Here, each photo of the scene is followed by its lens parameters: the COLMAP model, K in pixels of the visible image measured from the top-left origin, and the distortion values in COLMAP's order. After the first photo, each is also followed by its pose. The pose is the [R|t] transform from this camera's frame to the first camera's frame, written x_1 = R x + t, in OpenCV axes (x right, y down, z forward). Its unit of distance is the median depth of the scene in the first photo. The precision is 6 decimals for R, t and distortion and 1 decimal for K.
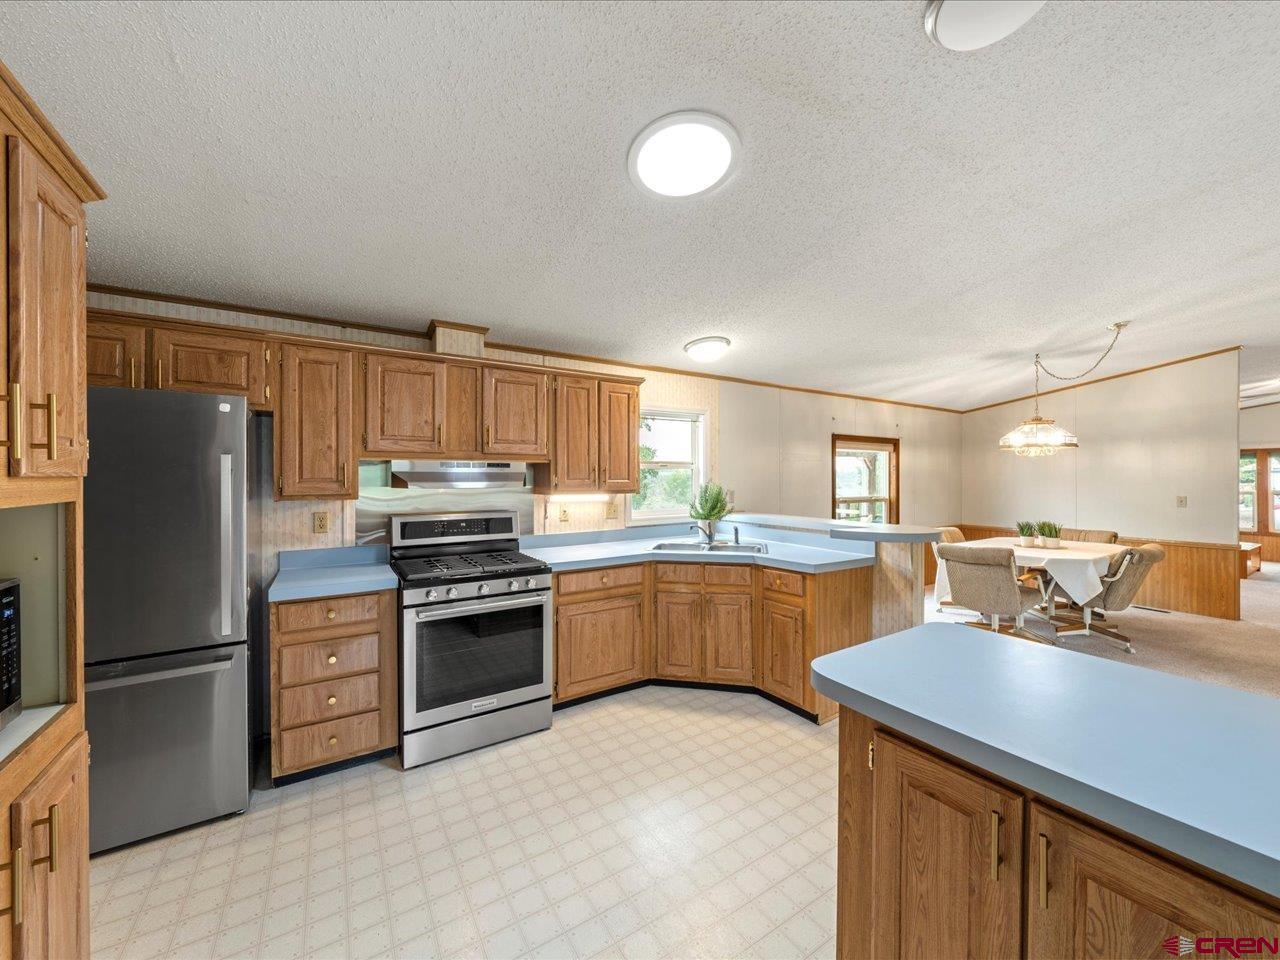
lens RADIAL K [[493.6, 0, 644.6], [0, 493.6, 477.5], [0, 0, 1]] dist [-0.000643, -0.000044]
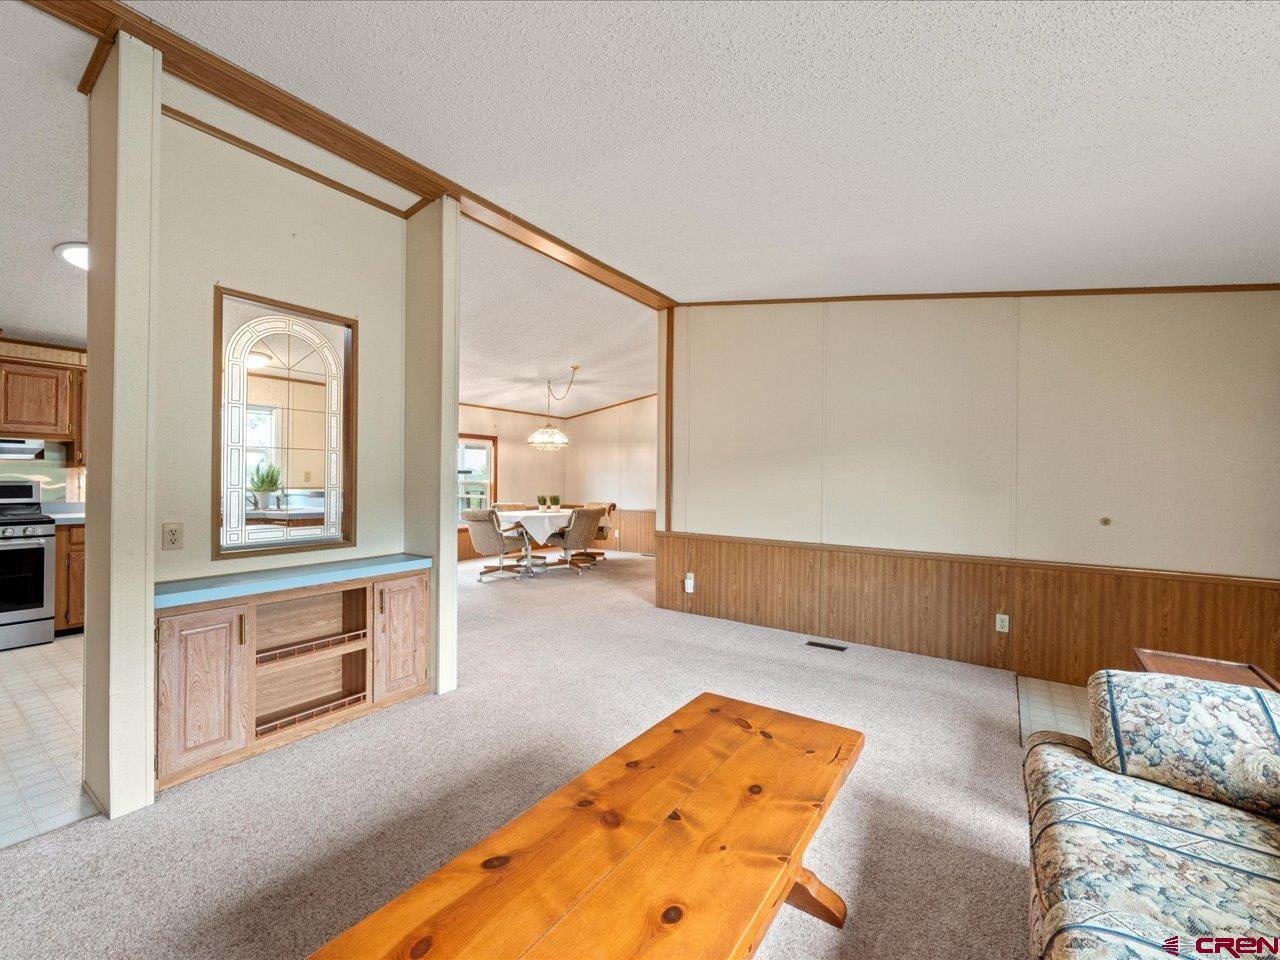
lens RADIAL K [[529.9, 0, 637.9], [0, 529.9, 477.9], [0, 0, 1]] dist [-0.000460, 0.000247]
pose [[0.923987, 0.007168, 0.382357, 0.516480], [-0.007458, 0.999972, -0.000723, 0.044603], [-0.382351, -0.002183, 0.924014, -0.655379]]
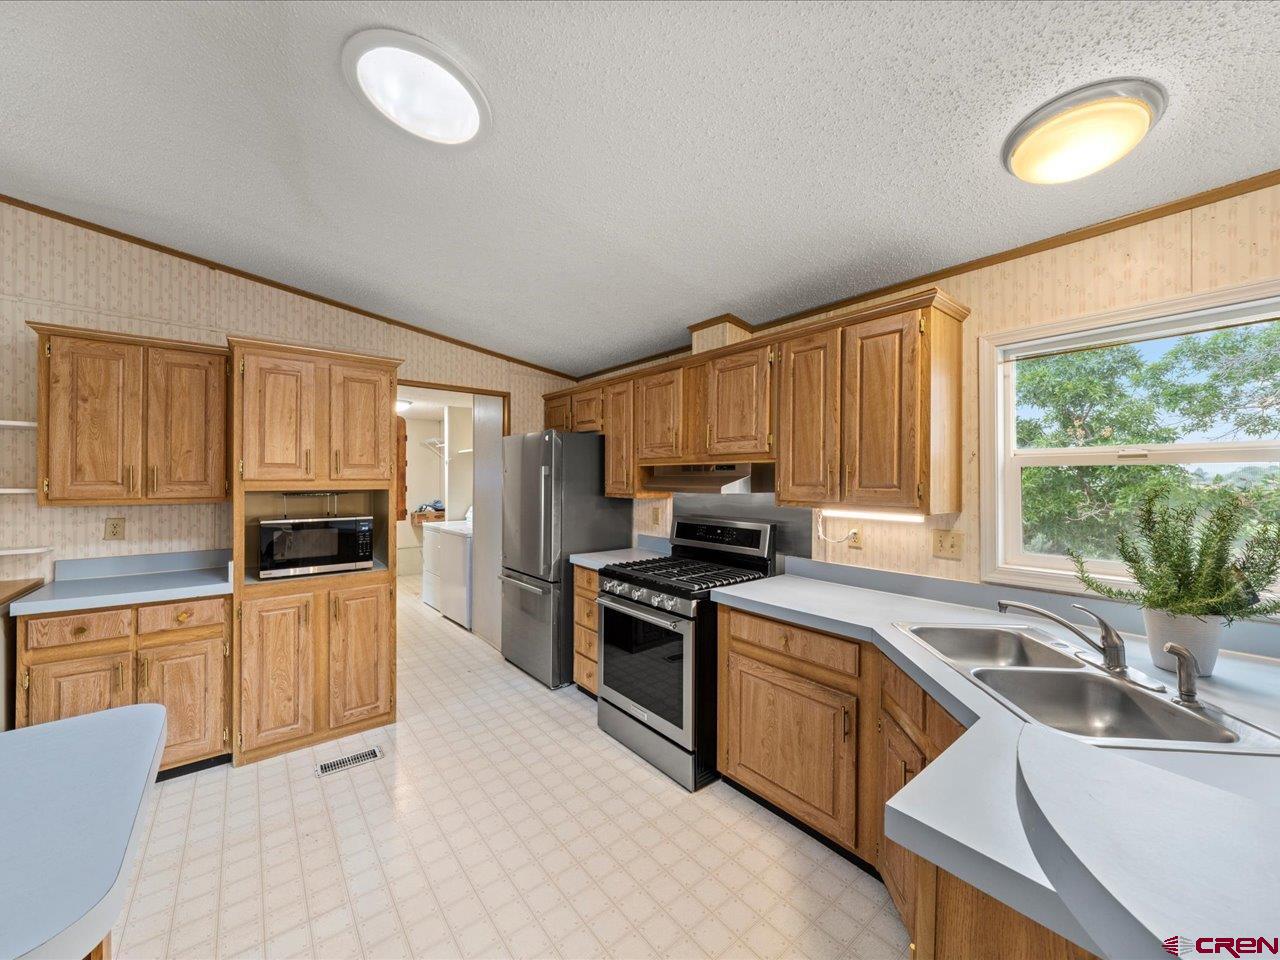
lens RADIAL K [[493.6, 0, 640.8], [0, 493.6, 478.6], [0, 0, 1]] dist [-0.000643, -0.000044]
pose [[0.106819, 0.000637, -0.994278, 0.443195], [-0.007075, 0.999975, -0.000119, -0.003460], [0.994253, 0.007047, 0.106821, 0.609046]]
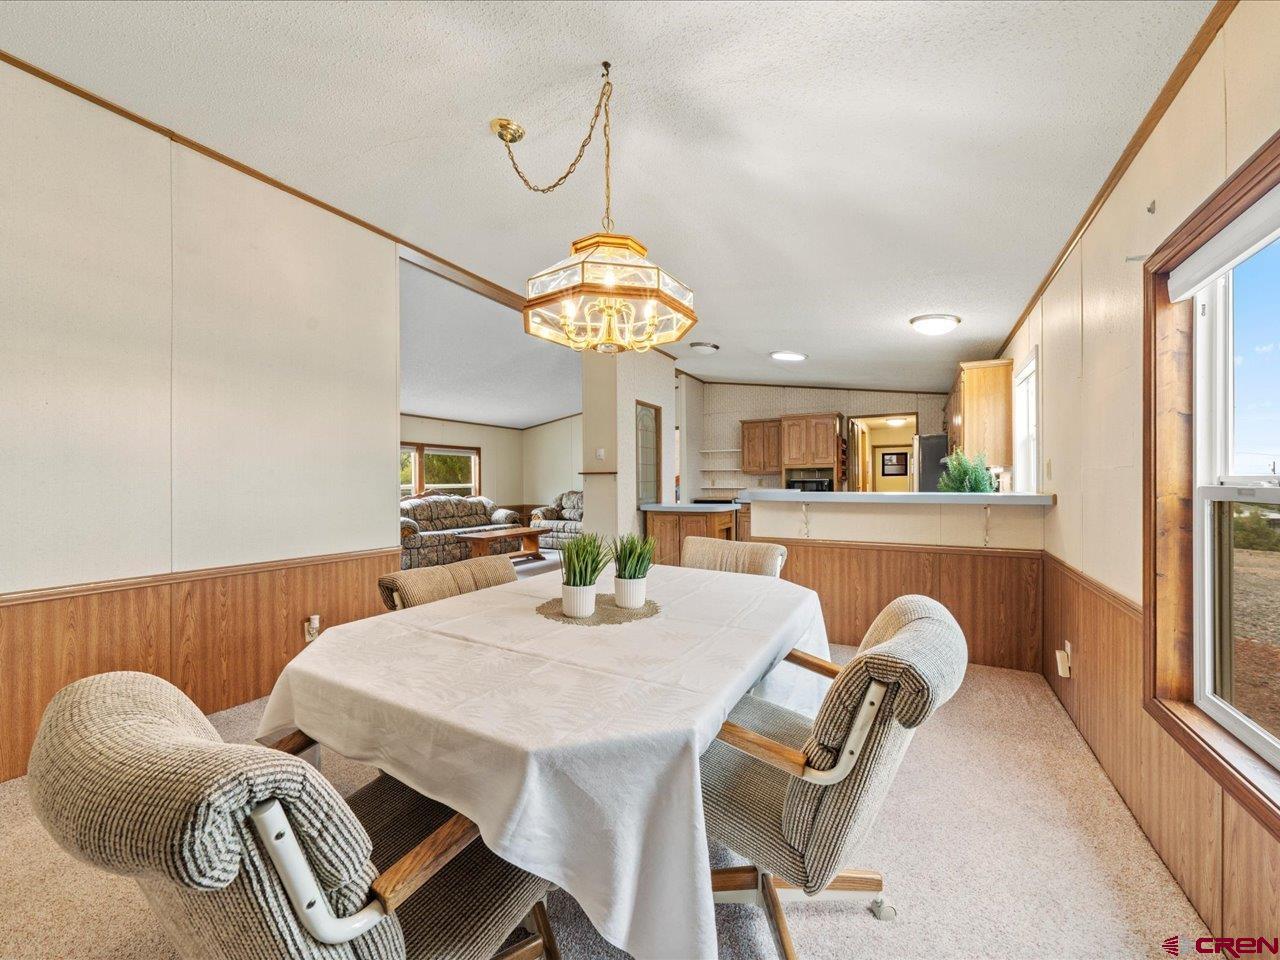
lens RADIAL K [[493.6, 0, 639.5], [0, 493.6, 482.8], [0, 0, 1]] dist [-0.000643, -0.000044]
pose [[-0.877463, 0.008557, -0.479568, 1.118609], [0.006270, 0.999960, 0.006371, 0.055636], [0.479603, 0.002584, -0.877482, 1.529522]]
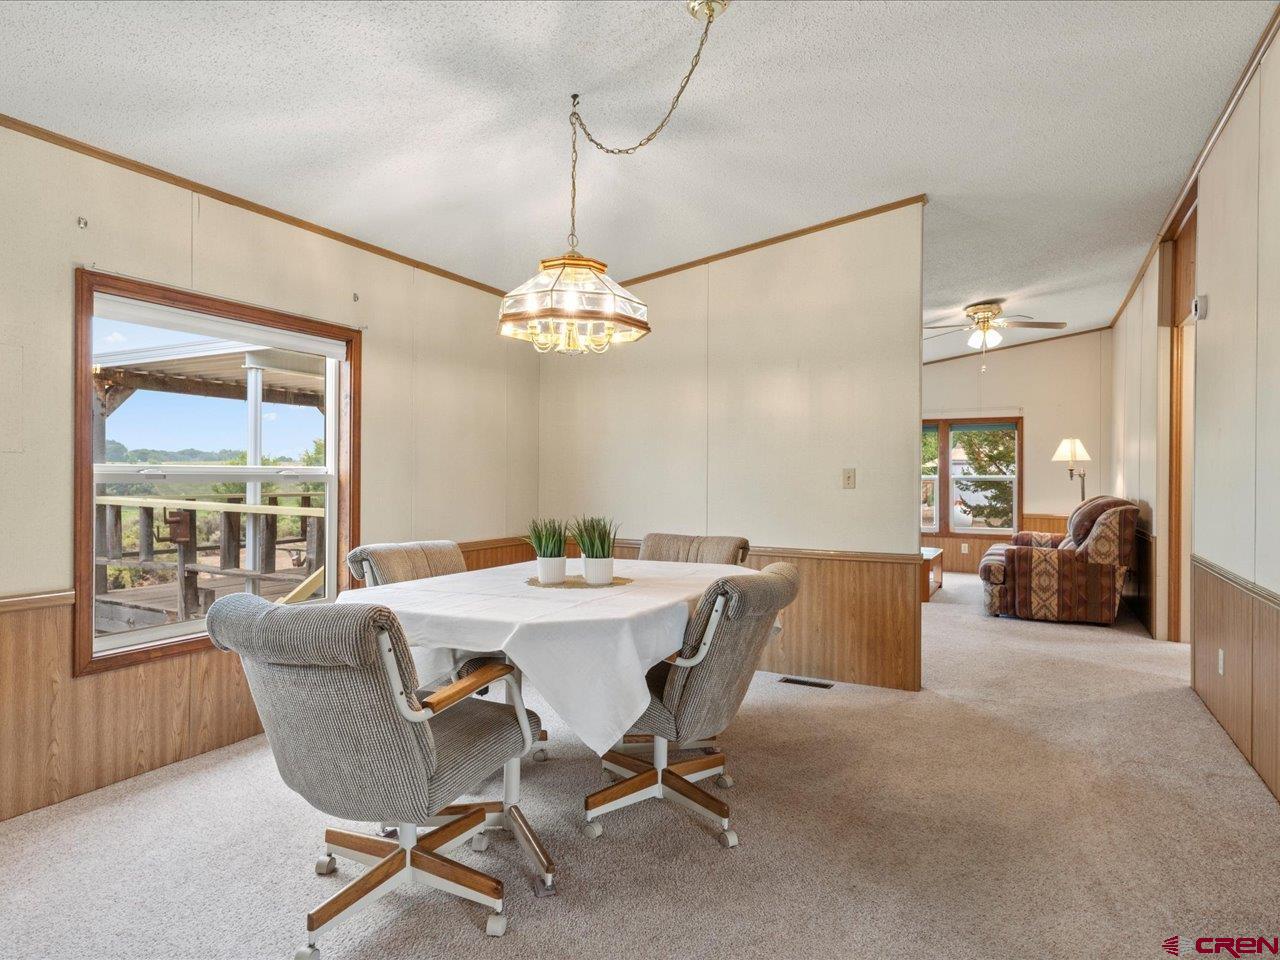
lens RADIAL K [[761.4, 0, 642.7], [0, 761.4, 476.0], [0, 0, 1]] dist [0.001824, -0.000144]
pose [[0.864741, 0.007025, 0.502168, 0.632867], [-0.008763, 0.999961, 0.001100, 0.063872], [-0.502141, -0.005352, 0.864769, 0.522519]]
